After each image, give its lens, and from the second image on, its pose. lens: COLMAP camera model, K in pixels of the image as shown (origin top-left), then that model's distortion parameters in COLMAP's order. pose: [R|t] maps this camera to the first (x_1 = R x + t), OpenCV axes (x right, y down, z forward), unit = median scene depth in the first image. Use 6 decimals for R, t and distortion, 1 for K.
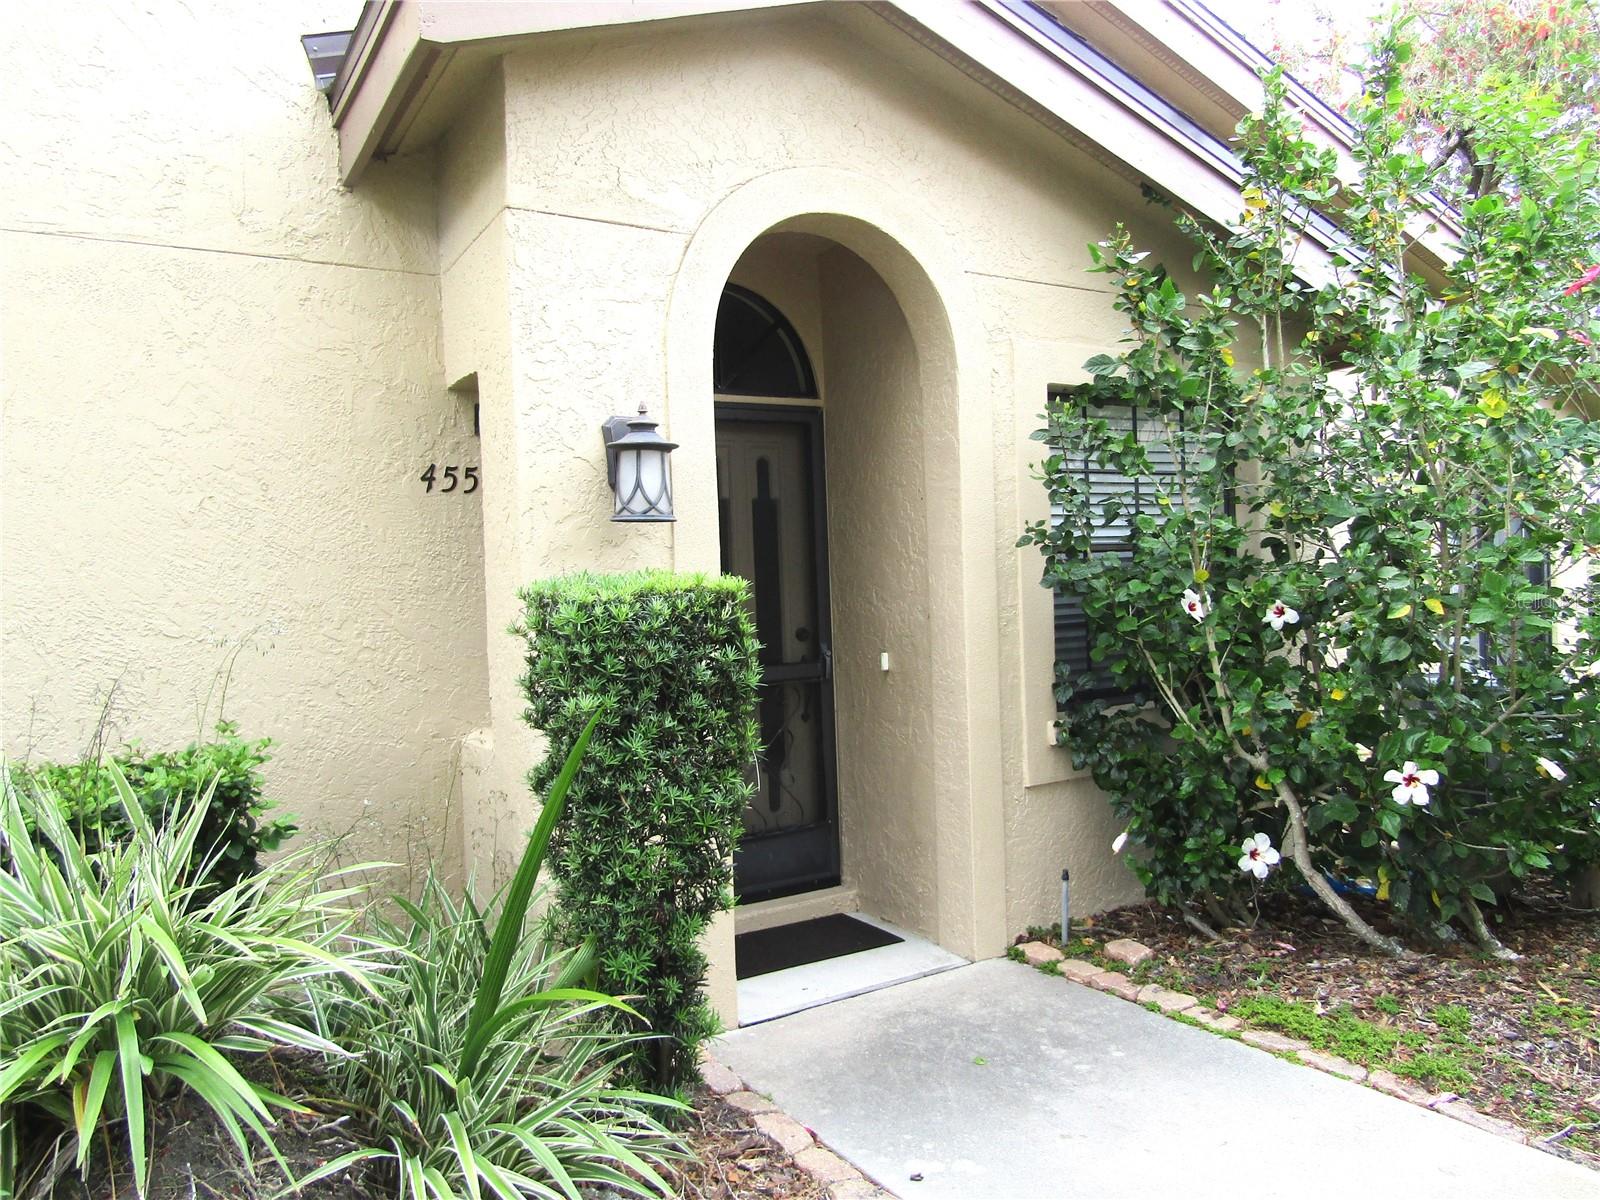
lens RADIAL K [[1160.3, 0, 800.0], [0, 1160.3, 600.0], [0, 0, 1]] dist [-0.008237, 0.002562]
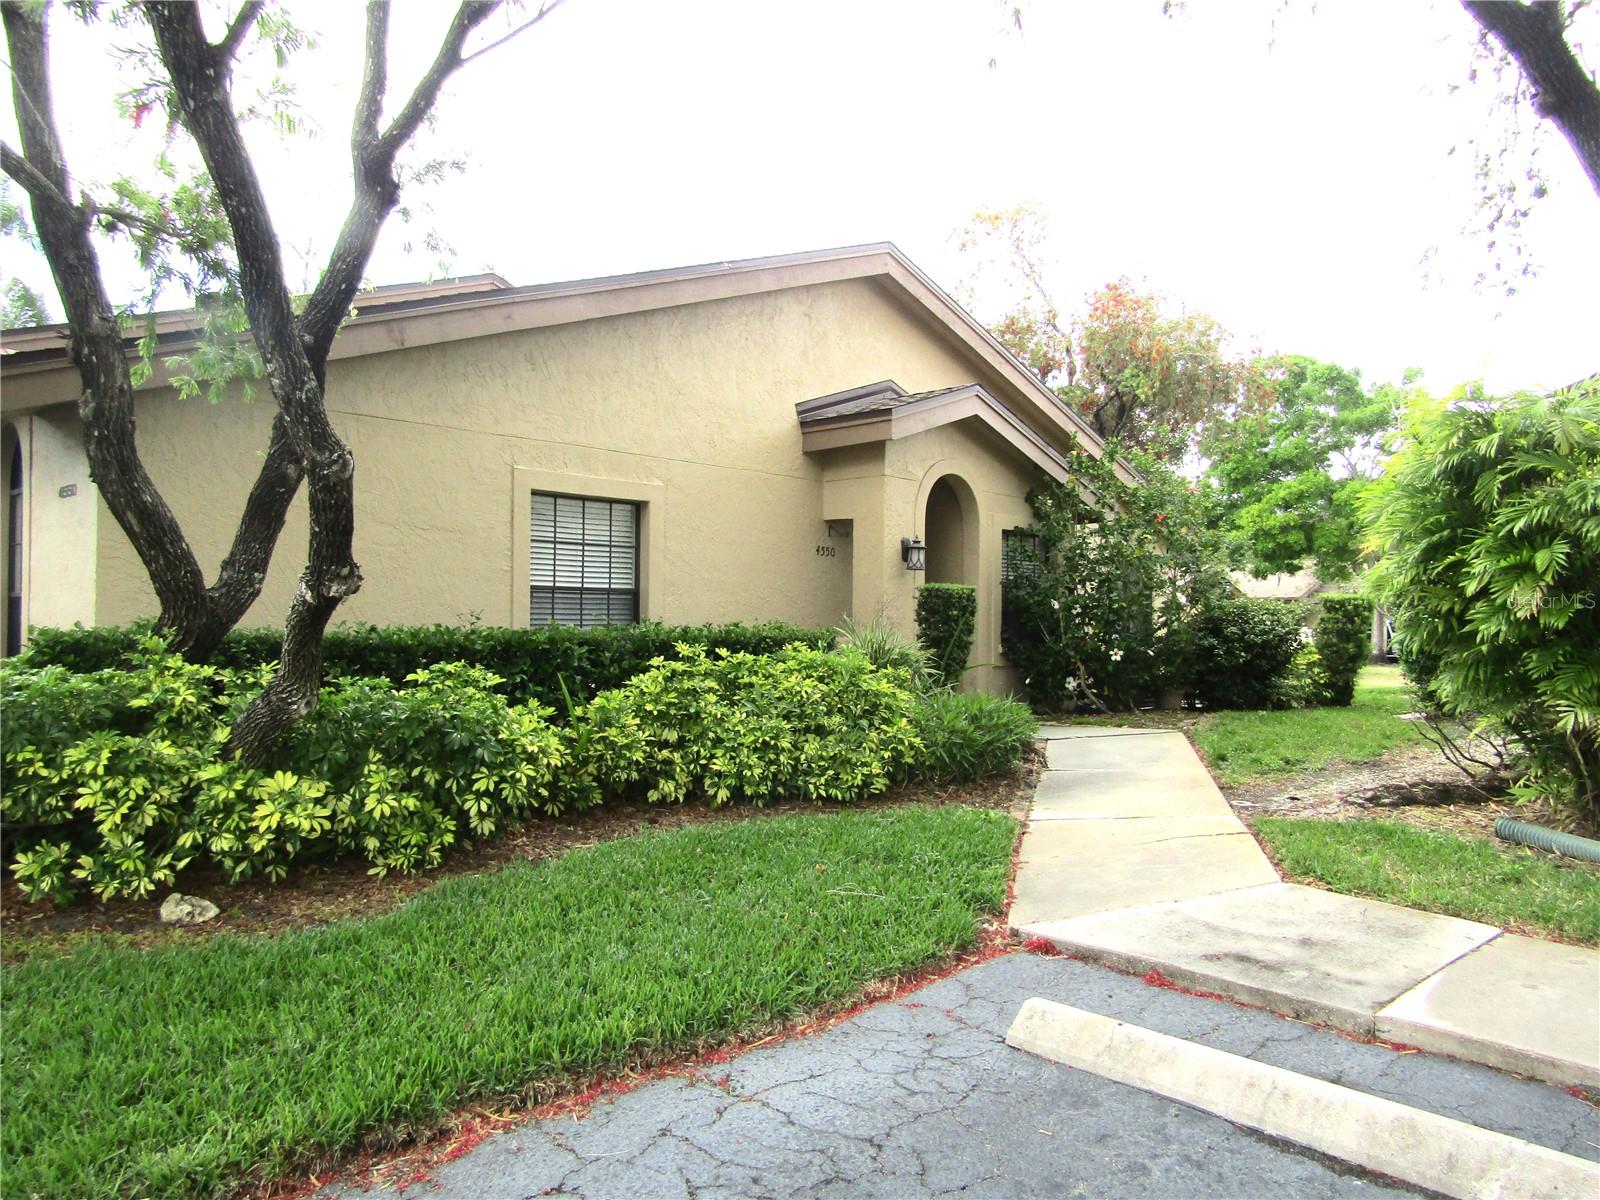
lens RADIAL K [[1160.3, 0, 800.0], [0, 1160.3, 600.0], [0, 0, 1]] dist [-0.008237, 0.002562]
pose [[0.960970, 0.048085, 0.272442, -1.217907], [-0.036668, 0.998229, -0.046849, 0.168117], [-0.274212, 0.035030, 0.961031, -1.905313]]
